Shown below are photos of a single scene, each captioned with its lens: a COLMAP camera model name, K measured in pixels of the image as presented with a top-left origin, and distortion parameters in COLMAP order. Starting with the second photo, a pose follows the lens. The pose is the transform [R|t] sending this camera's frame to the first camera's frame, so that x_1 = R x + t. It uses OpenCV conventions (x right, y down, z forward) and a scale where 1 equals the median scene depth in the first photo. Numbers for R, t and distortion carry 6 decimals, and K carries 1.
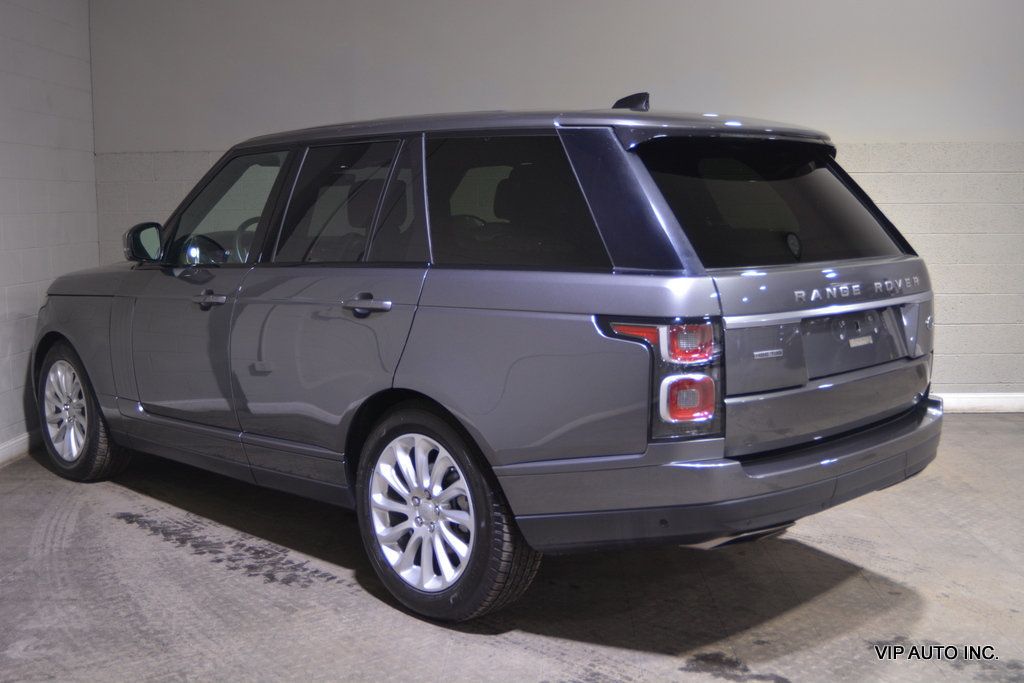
lens RADIAL K [[1148.9, 0, 512.0], [0, 1148.9, 341.5], [0, 0, 1]] dist [-0.104978, -0.015567]
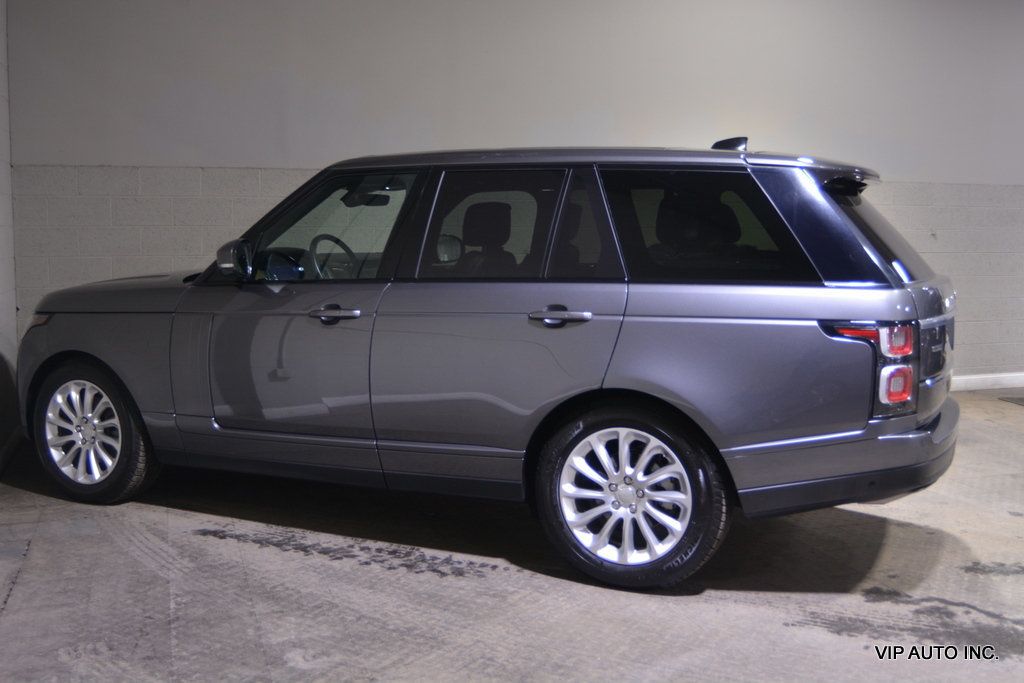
lens RADIAL K [[1093.2, 0, 512.0], [0, 1093.2, 341.5], [0, 0, 1]] dist [-0.110729, 0.019121]
pose [[0.937523, -0.022001, 0.347227, -0.525148], [0.025744, 0.999650, -0.006171, -0.001500], [-0.346970, 0.014724, 0.937761, 0.014995]]
